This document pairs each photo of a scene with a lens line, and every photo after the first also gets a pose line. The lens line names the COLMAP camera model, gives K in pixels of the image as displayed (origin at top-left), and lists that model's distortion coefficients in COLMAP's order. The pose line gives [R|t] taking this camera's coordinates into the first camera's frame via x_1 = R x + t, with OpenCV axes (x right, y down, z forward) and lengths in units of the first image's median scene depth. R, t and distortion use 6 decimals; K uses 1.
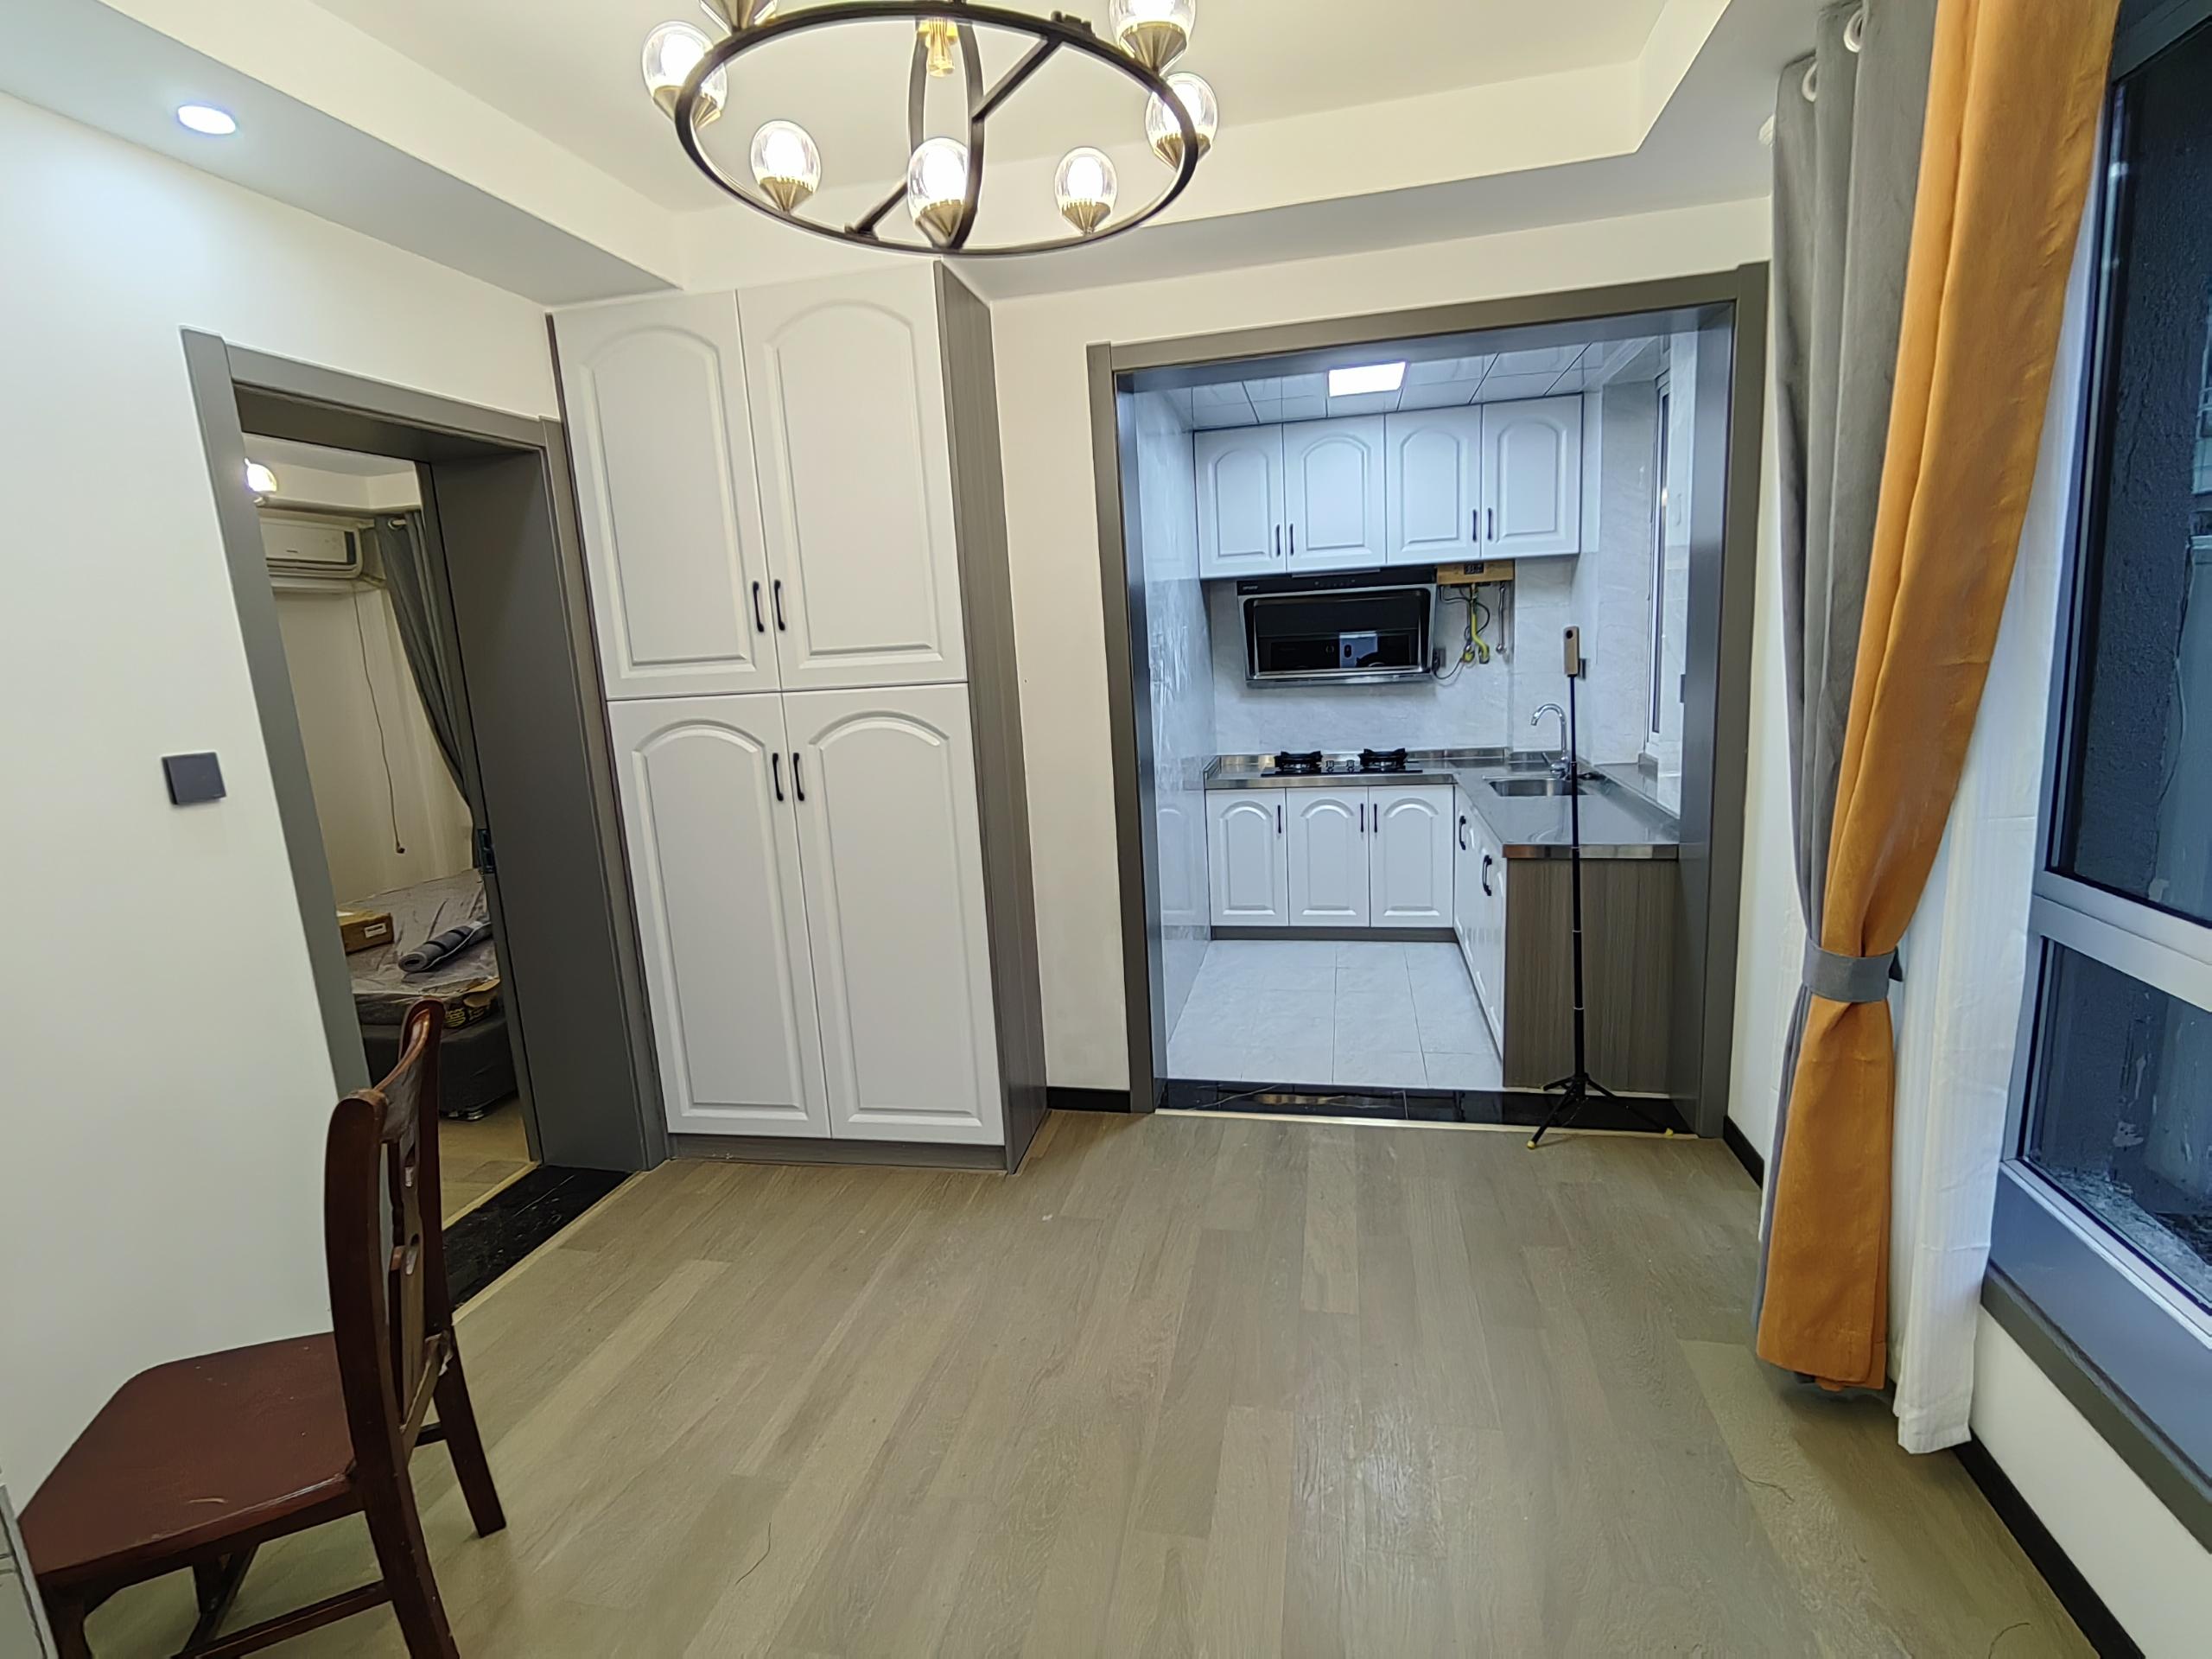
lens RADIAL K [[1043.6, 0, 1101.4], [0, 1043.6, 824.2], [0, 0, 1]] dist [-0.007882, 0.000566]
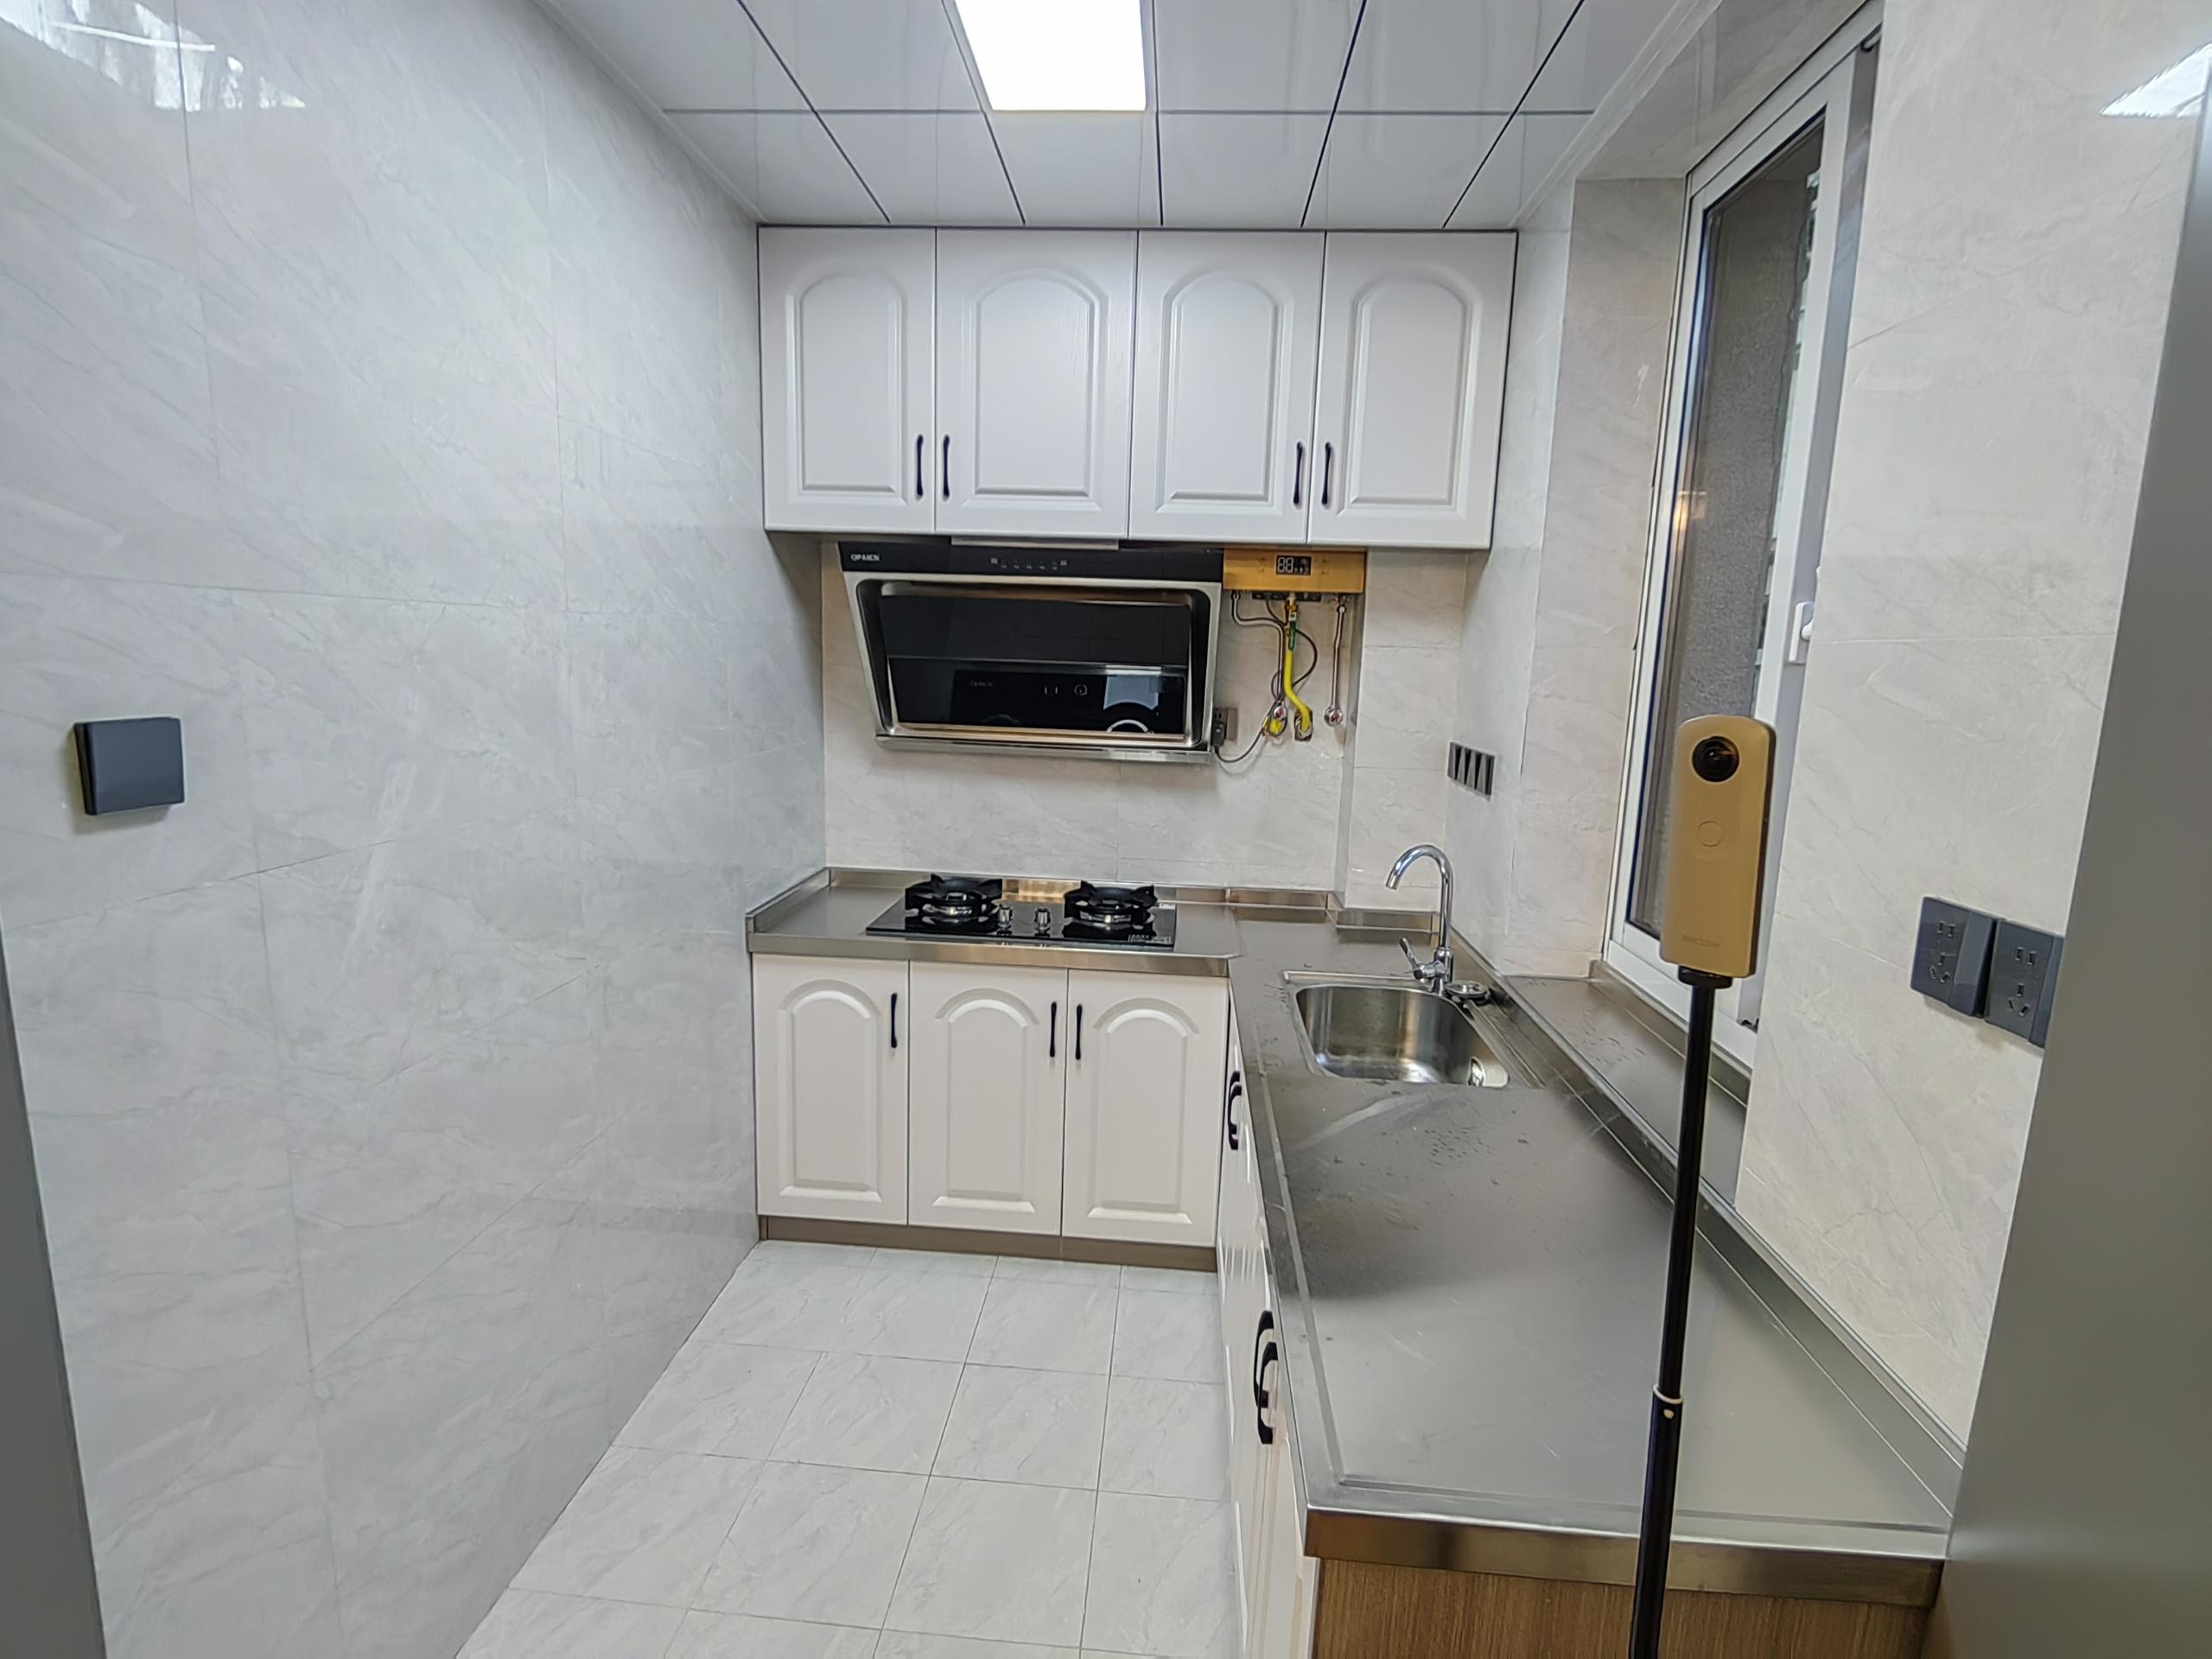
lens RADIAL K [[1043.6, 0, 1101.5], [0, 1043.6, 825.2], [0, 0, 1]] dist [-0.007882, 0.000566]
pose [[0.985425, 0.064144, 0.157554, 0.182240], [-0.060940, 0.997826, -0.025091, -0.091395], [-0.158821, 0.015124, 0.987192, 0.483601]]
